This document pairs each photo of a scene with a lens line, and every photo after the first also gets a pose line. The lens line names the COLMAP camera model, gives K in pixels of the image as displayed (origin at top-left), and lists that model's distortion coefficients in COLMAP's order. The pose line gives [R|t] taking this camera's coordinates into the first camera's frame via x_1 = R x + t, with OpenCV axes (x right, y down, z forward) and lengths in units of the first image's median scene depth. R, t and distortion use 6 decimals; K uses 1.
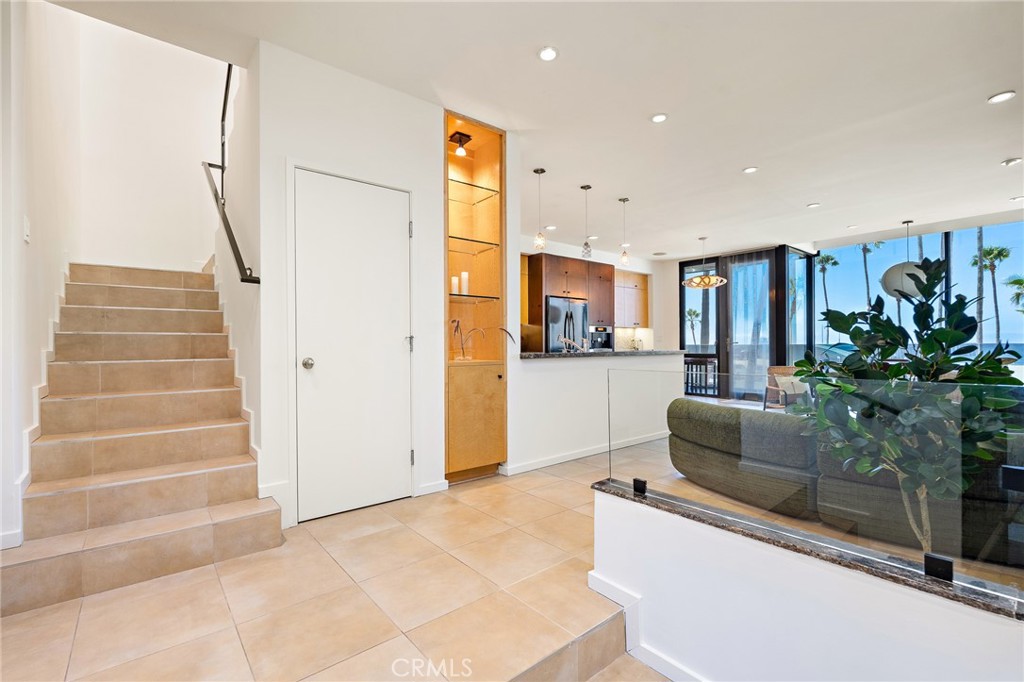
lens RADIAL K [[446.7, 0, 513.0], [0, 446.7, 339.7], [0, 0, 1]] dist [-0.006521, 0.001085]
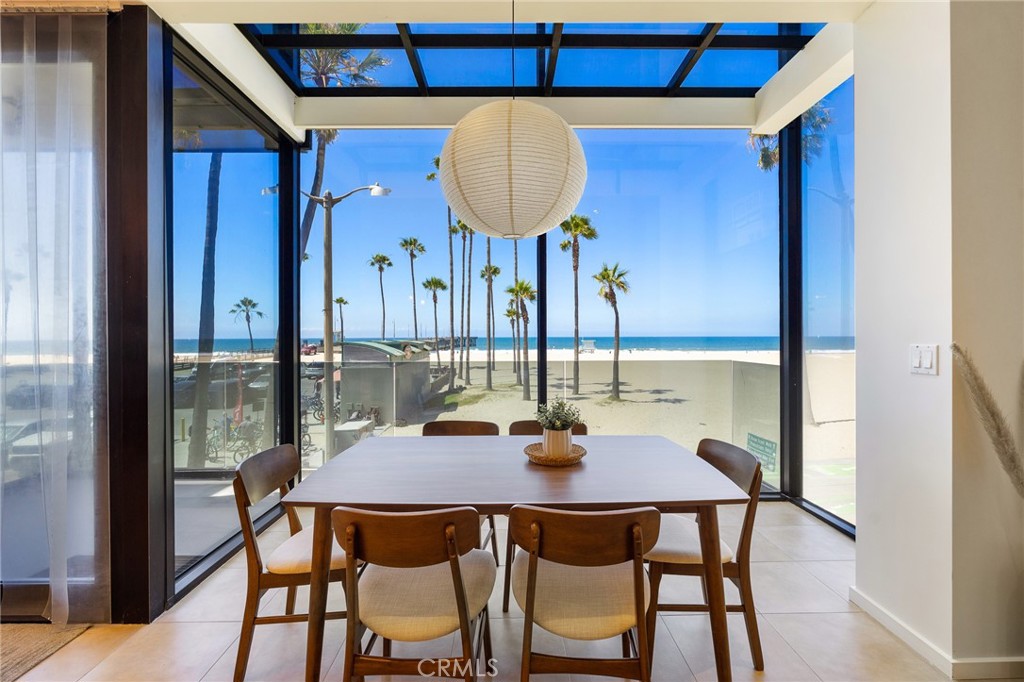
lens RADIAL K [[446.7, 0, 513.1], [0, 446.7, 336.7], [0, 0, 1]] dist [-0.006521, 0.001085]
pose [[0.629011, 0.001338, 0.777395, 0.490170], [-0.007404, 0.999963, 0.004269, -0.021713], [-0.777361, -0.008442, 0.628998, 0.603235]]
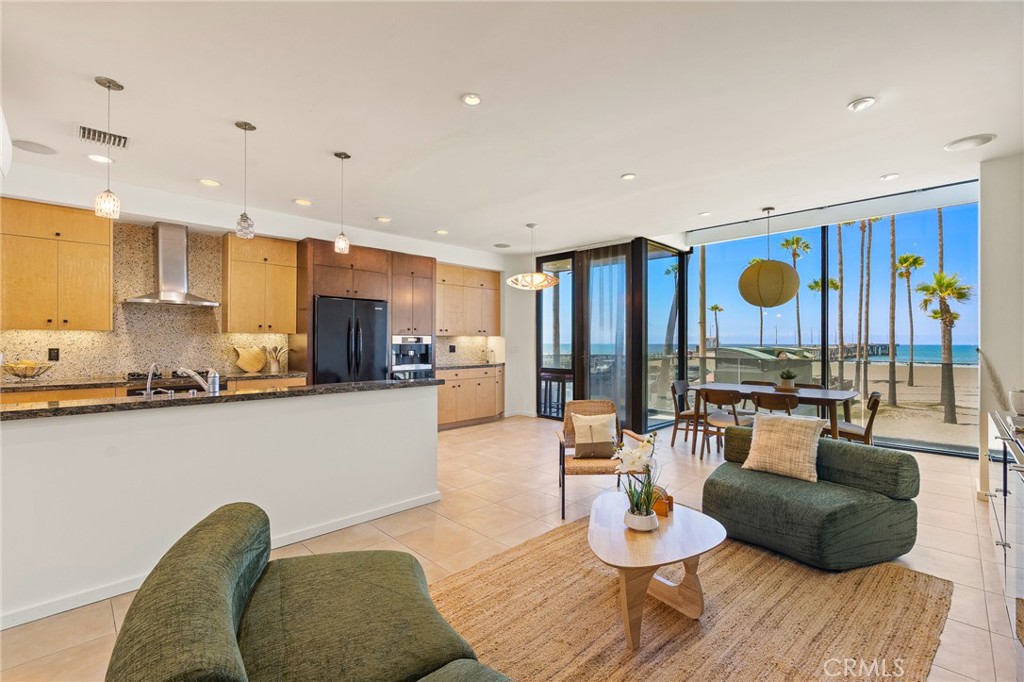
lens RADIAL K [[446.7, 0, 511.0], [0, 446.7, 342.2], [0, 0, 1]] dist [-0.006521, 0.001085]
pose [[0.995874, 0.007480, 0.090435, 0.272410], [-0.008405, 0.999916, 0.009849, -0.025643], [-0.090354, -0.010568, 0.995854, 0.192017]]
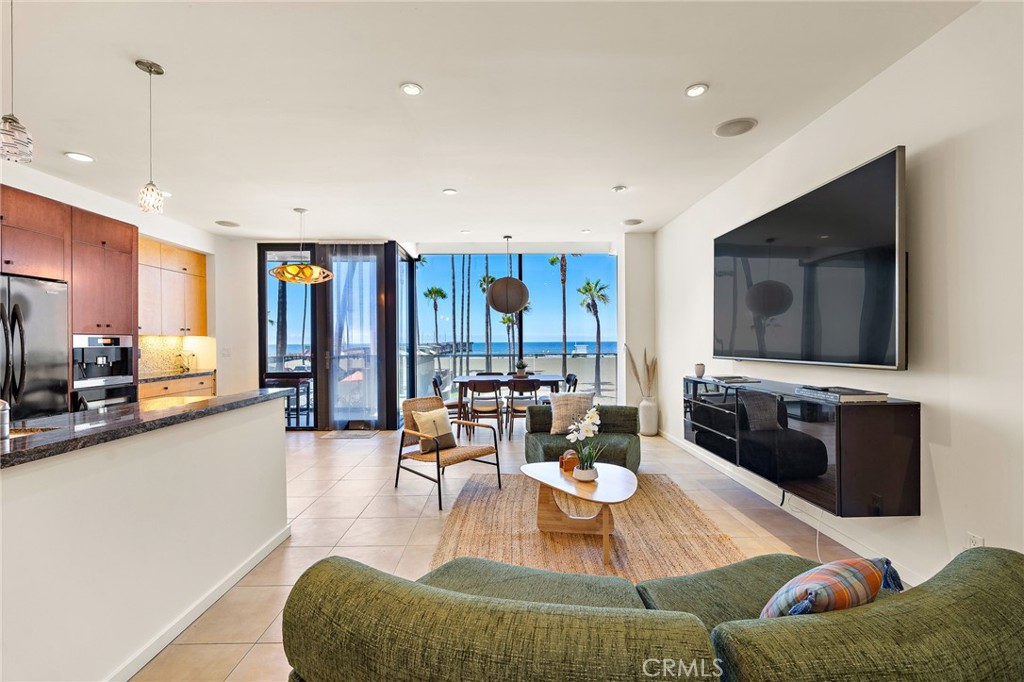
lens RADIAL K [[446.7, 0, 513.5], [0, 446.7, 345.3], [0, 0, 1]] dist [-0.006521, 0.001085]
pose [[0.620213, -0.006584, 0.784406, 0.076484], [-0.004604, 0.999917, 0.012034, -0.024649], [-0.784420, -0.011075, 0.620132, 0.267550]]
